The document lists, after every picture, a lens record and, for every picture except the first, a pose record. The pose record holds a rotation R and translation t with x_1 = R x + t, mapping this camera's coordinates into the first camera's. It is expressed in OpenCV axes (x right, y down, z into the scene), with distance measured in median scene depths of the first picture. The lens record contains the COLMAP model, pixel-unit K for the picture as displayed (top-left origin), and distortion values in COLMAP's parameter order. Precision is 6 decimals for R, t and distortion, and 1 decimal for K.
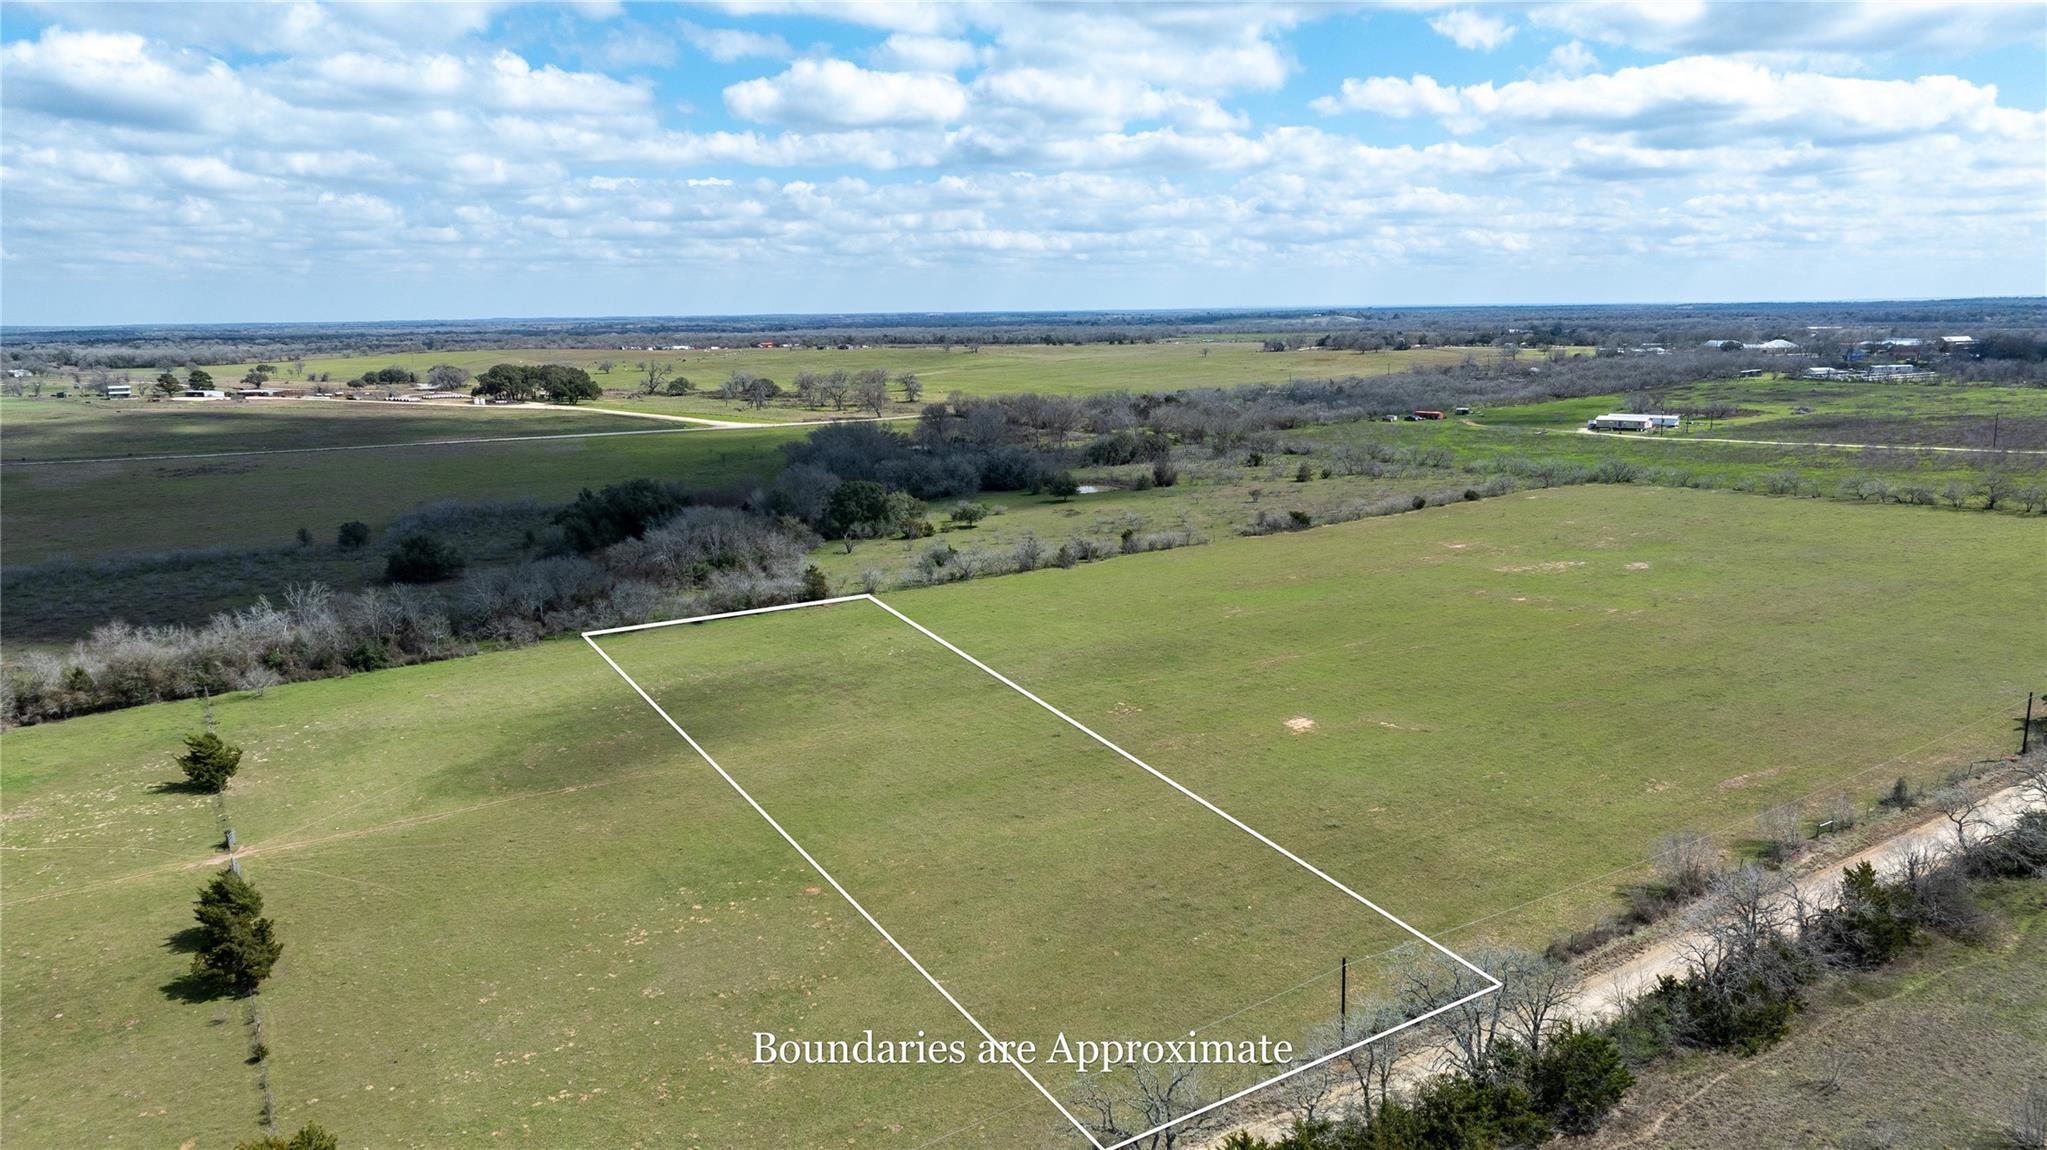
lens RADIAL K [[1440.9, 0, 1026.4], [0, 1440.9, 566.0], [0, 0, 1]] dist [-0.043525, 0.050055]
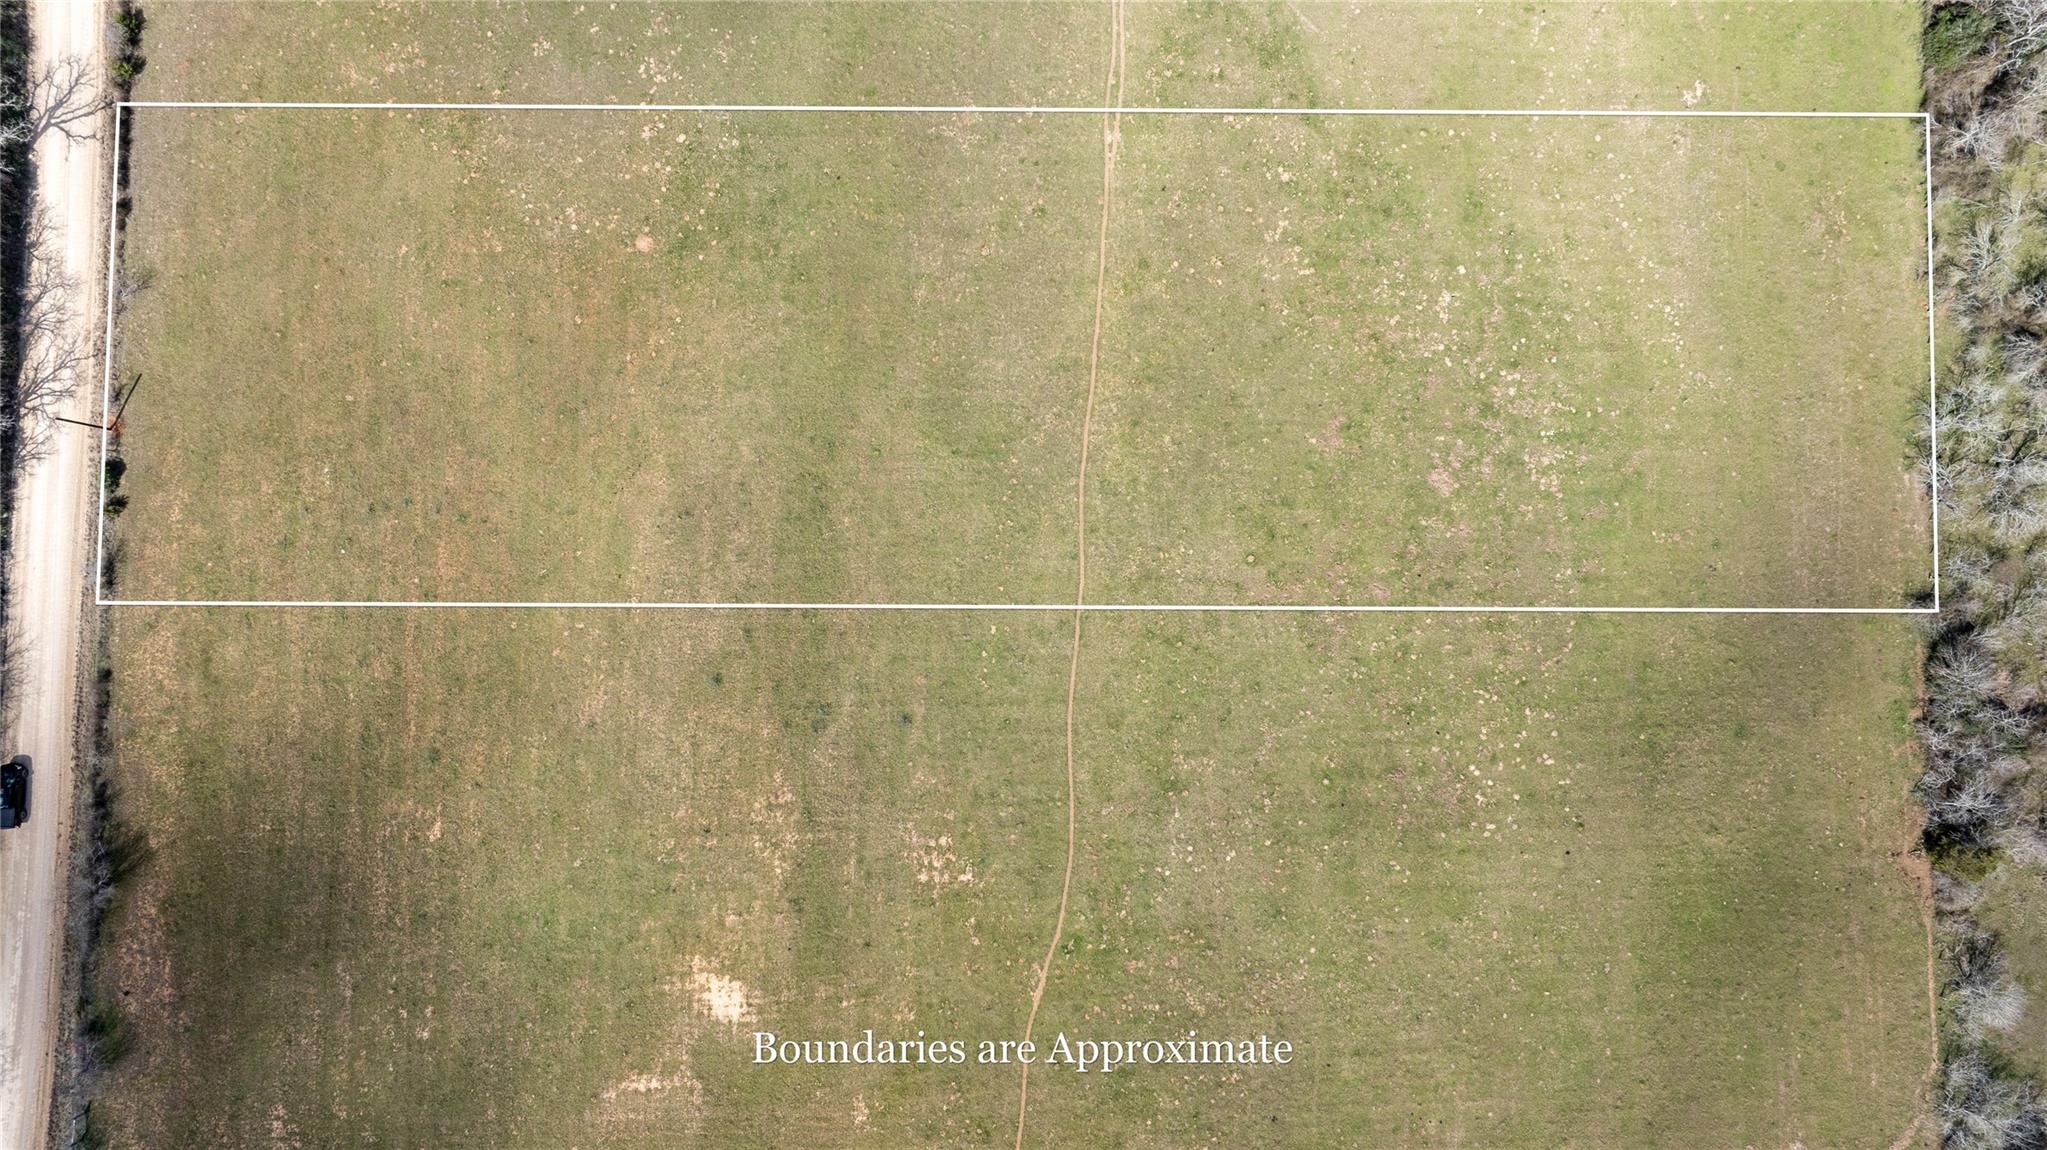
lens RADIAL K [[1440.9, 0, 1012.7], [0, 1440.9, 562.0], [0, 0, 1]] dist [-0.043525, 0.050055]
pose [[-0.550049, 0.835102, 0.007084, -0.065383], [-0.122770, -0.089249, 0.988414, -0.483143], [0.826059, 0.542806, 0.151617, 0.695675]]
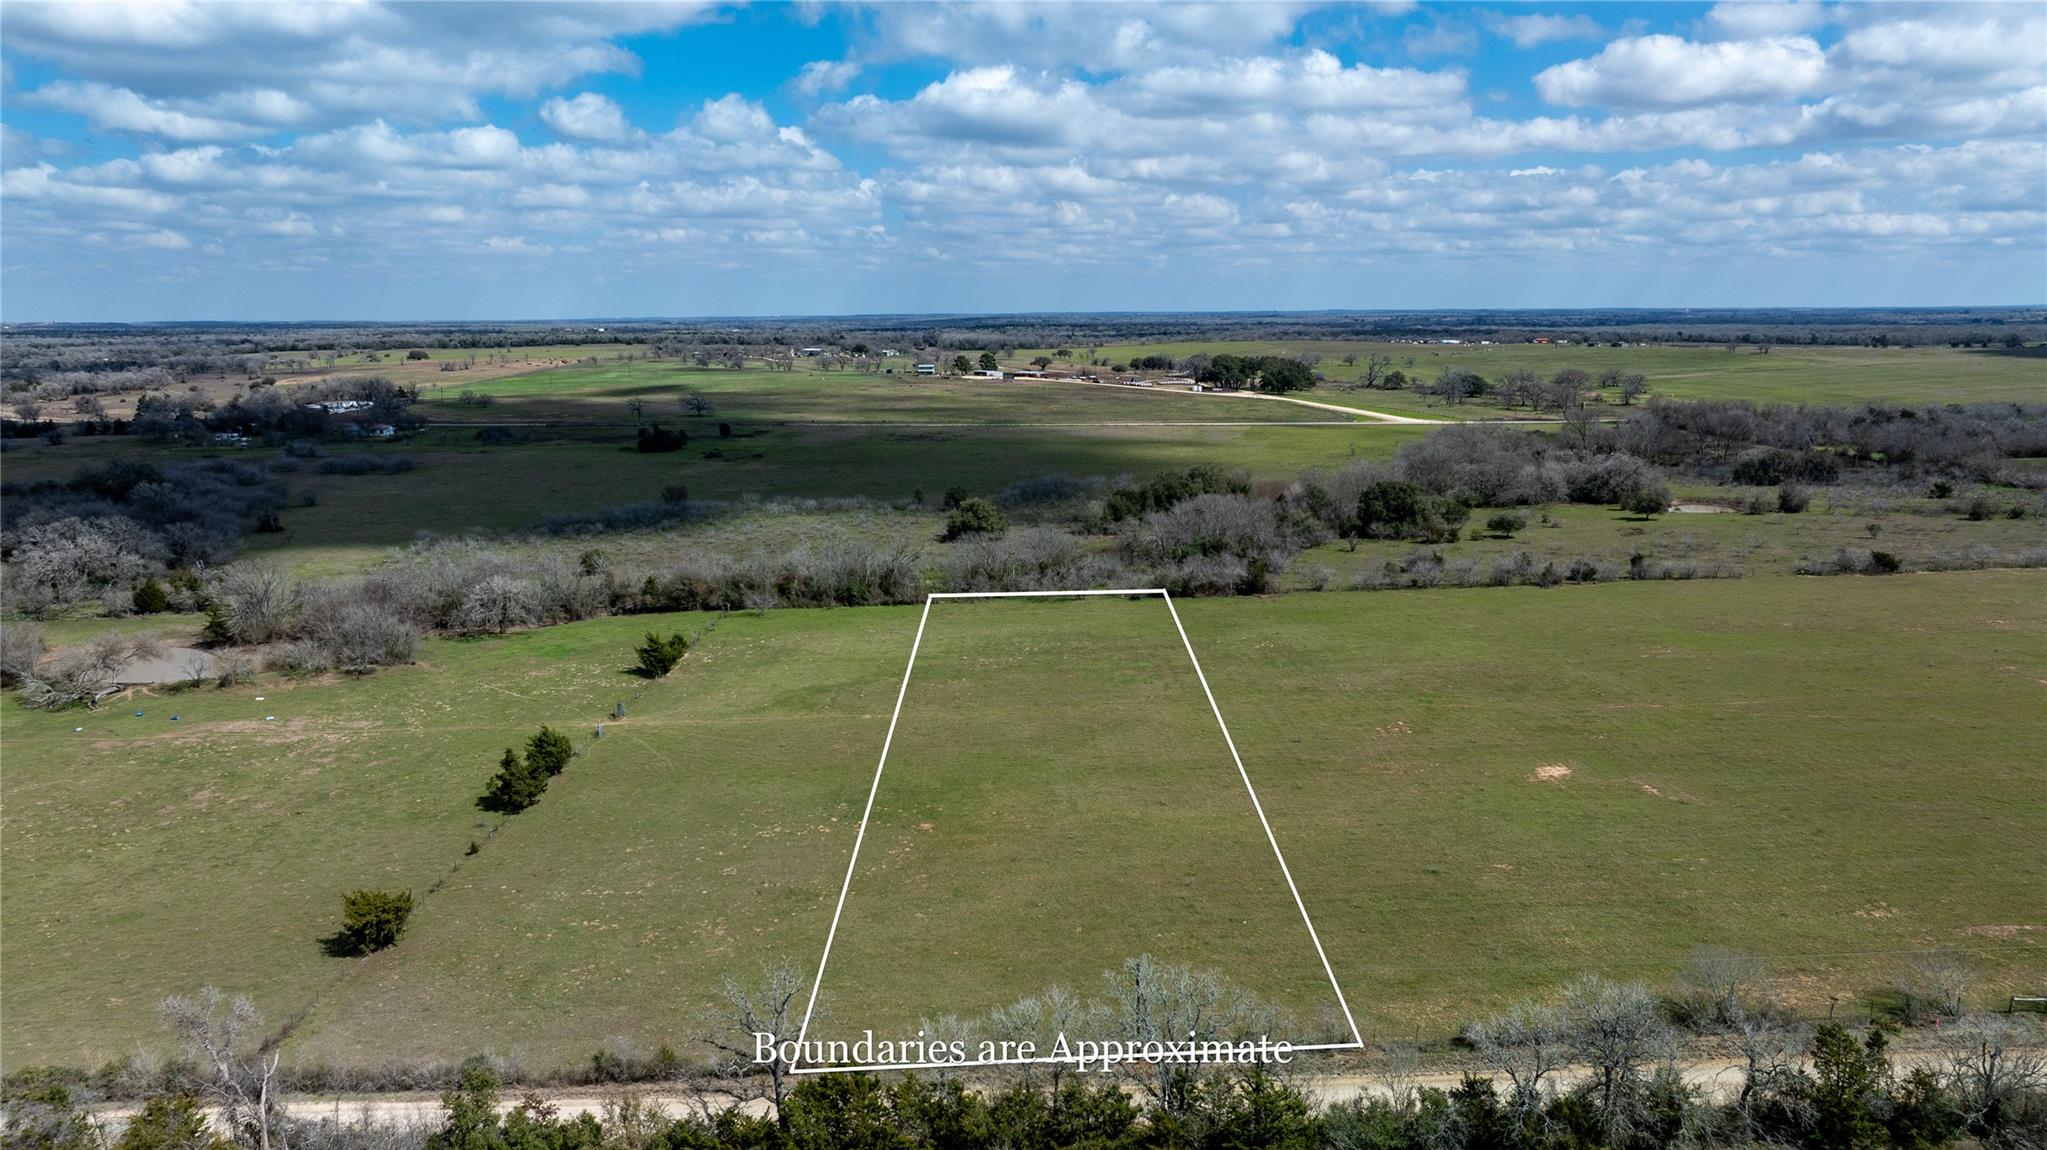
lens RADIAL K [[1440.9, 0, 1021.5], [0, 1440.9, 581.0], [0, 0, 1]] dist [-0.043525, 0.050055]
pose [[0.846329, 0.103336, -0.522541, 0.286560], [-0.095337, 0.994547, 0.042267, -0.012506], [0.524060, 0.014045, 0.851566, 0.041755]]
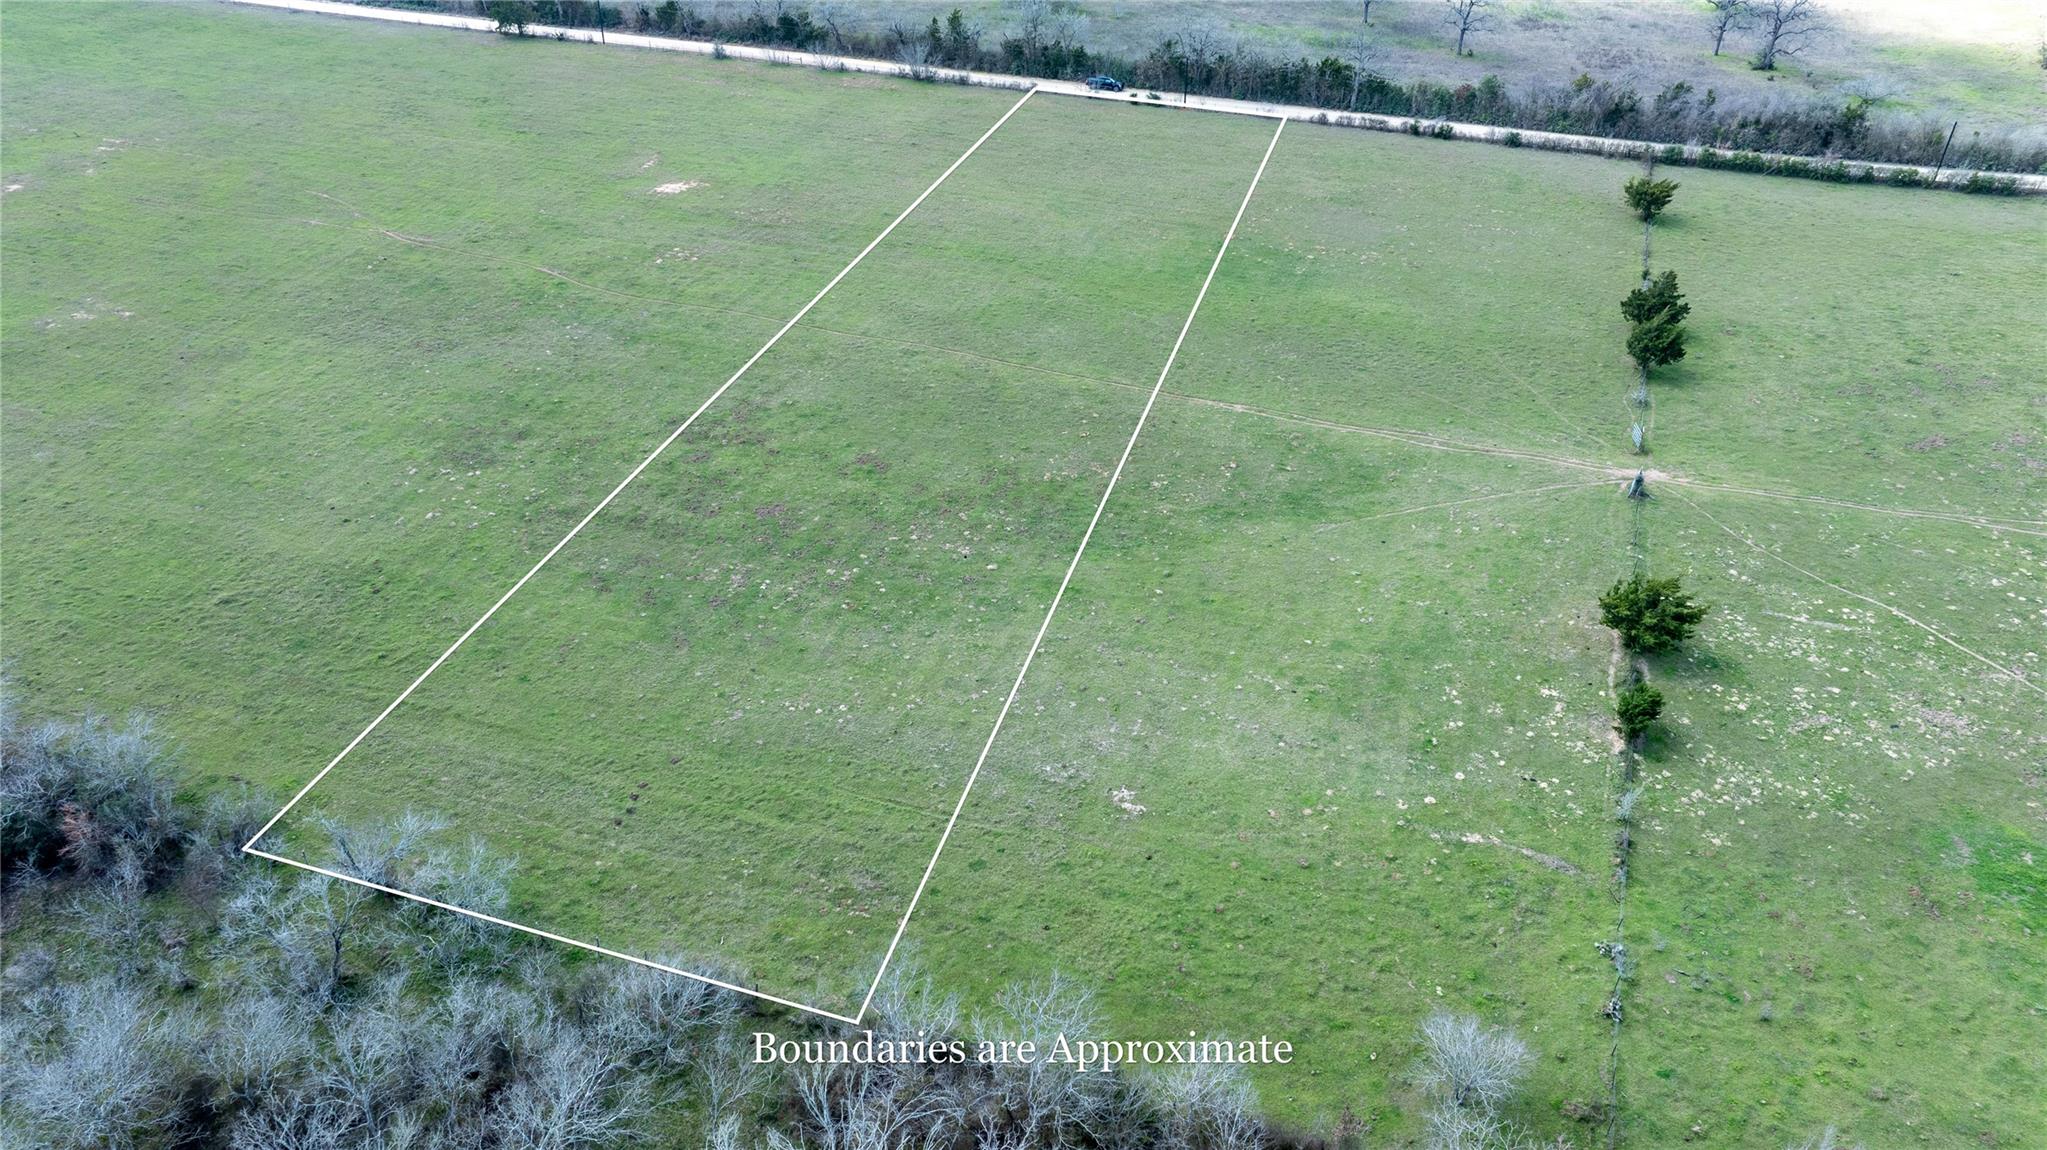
lens RADIAL K [[1440.9, 0, 1024.4], [0, 1440.9, 572.3], [0, 0, 1]] dist [-0.043525, 0.050055]
pose [[-0.615972, -0.408364, 0.673660, -0.597073], [0.159376, 0.772866, 0.614229, -0.207917], [-0.771477, 0.485713, -0.410981, 1.063742]]
